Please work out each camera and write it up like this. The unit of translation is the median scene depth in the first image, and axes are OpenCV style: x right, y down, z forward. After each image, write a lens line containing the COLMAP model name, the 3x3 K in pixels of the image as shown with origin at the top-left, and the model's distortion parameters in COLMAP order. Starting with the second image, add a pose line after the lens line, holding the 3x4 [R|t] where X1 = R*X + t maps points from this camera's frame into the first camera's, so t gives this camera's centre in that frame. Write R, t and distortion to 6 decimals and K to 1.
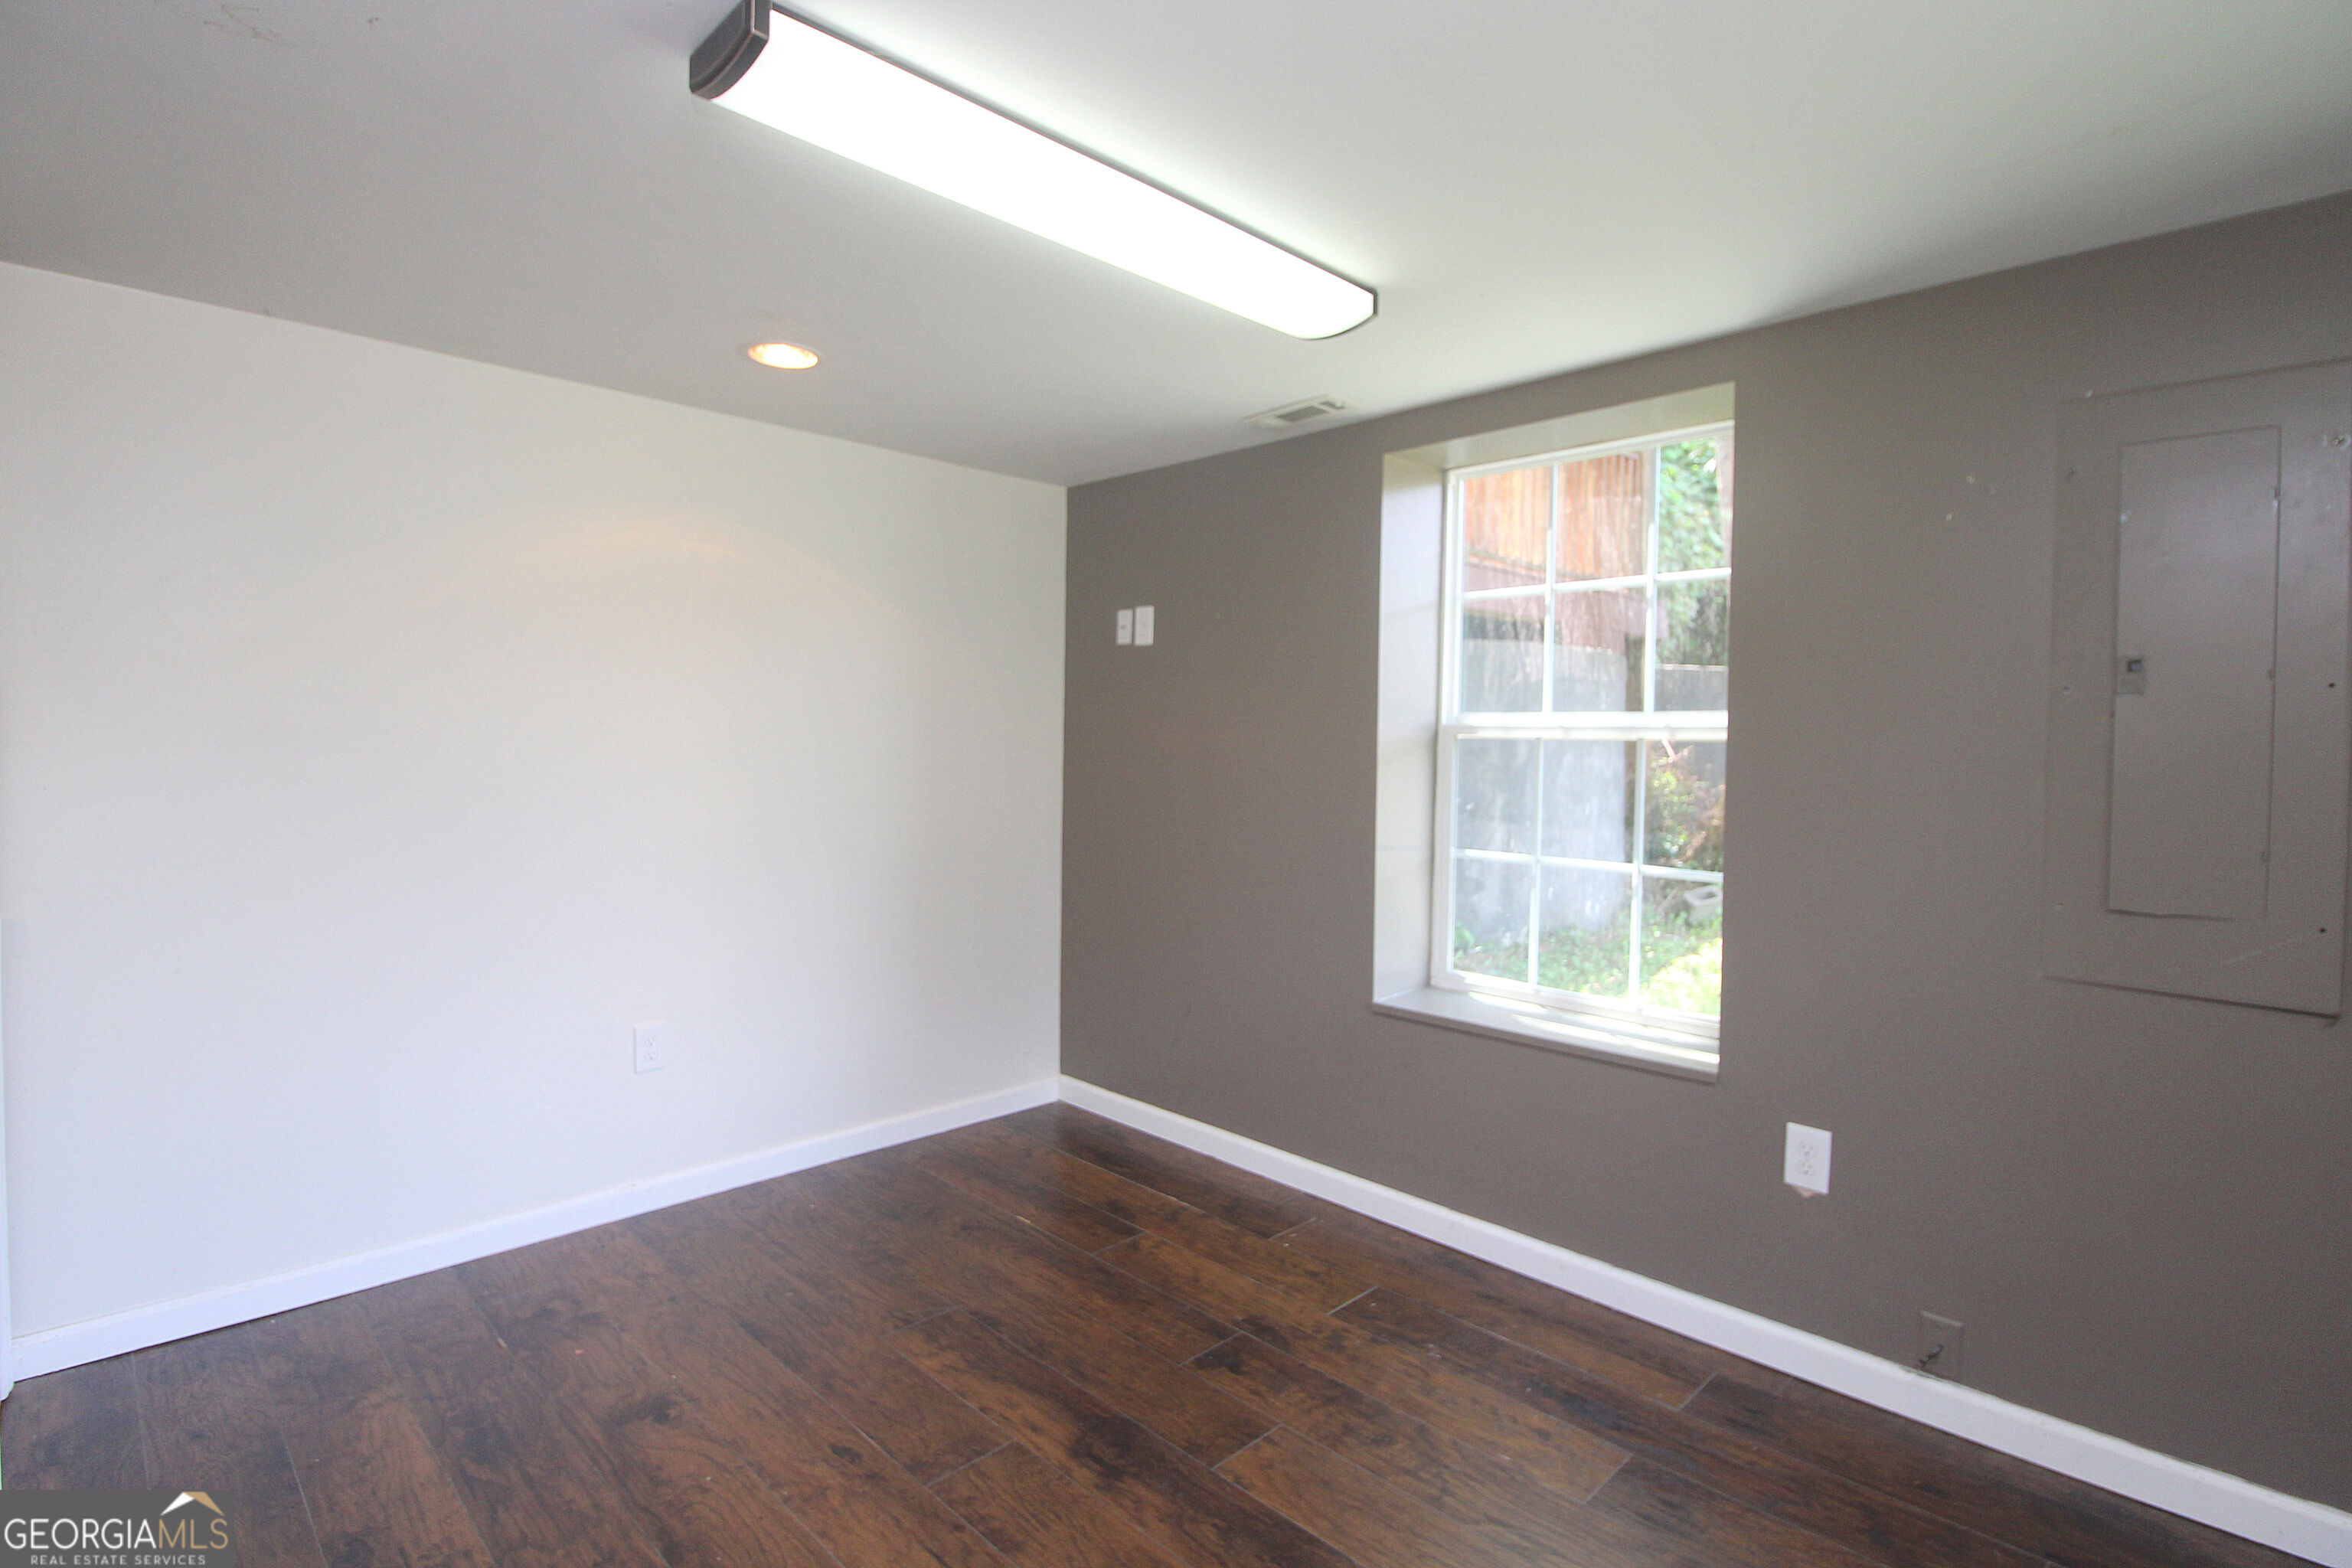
lens RADIAL K [[1121.0, 0, 1186.6], [0, 1121.0, 756.8], [0, 0, 1]] dist [-0.005664, -0.012106]
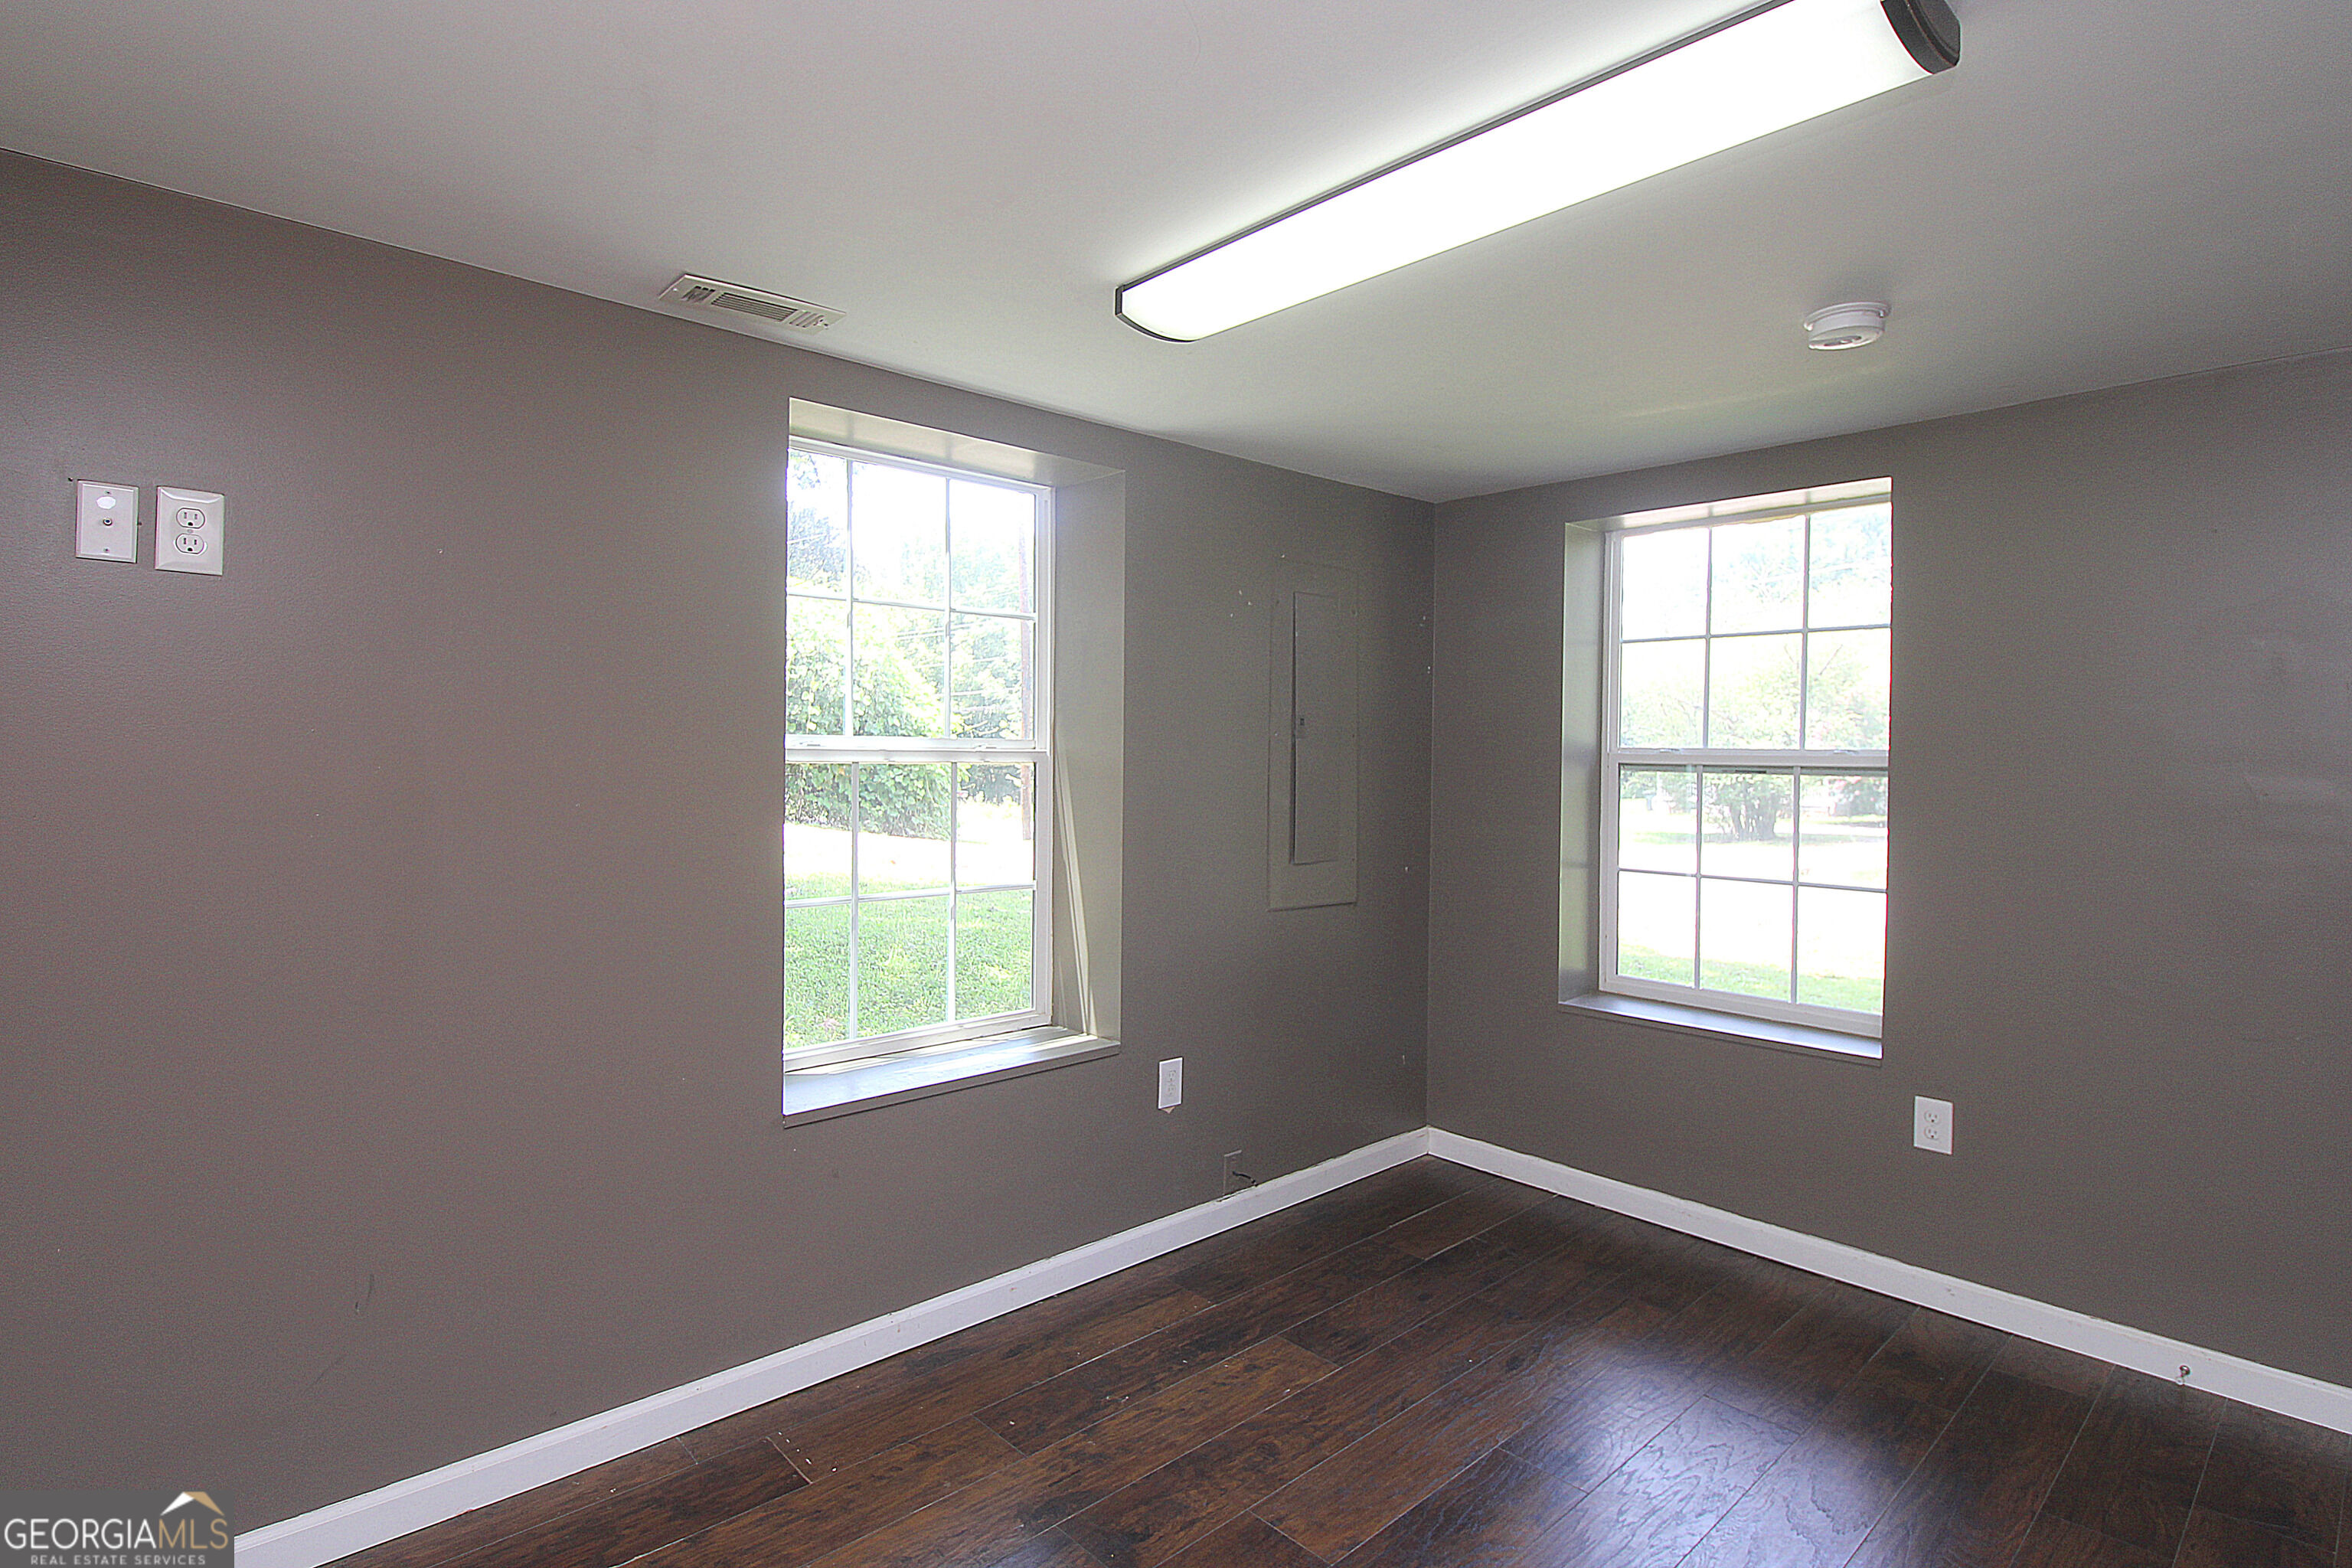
lens RADIAL K [[1121.0, 0, 1186.6], [0, 1121.0, 756.8], [0, 0, 1]] dist [-0.005664, -0.012106]
pose [[0.053675, -0.003122, 0.998554, -0.739790], [0.011990, 0.999925, 0.002481, -0.027122], [-0.998486, 0.011839, 0.053708, 0.876126]]
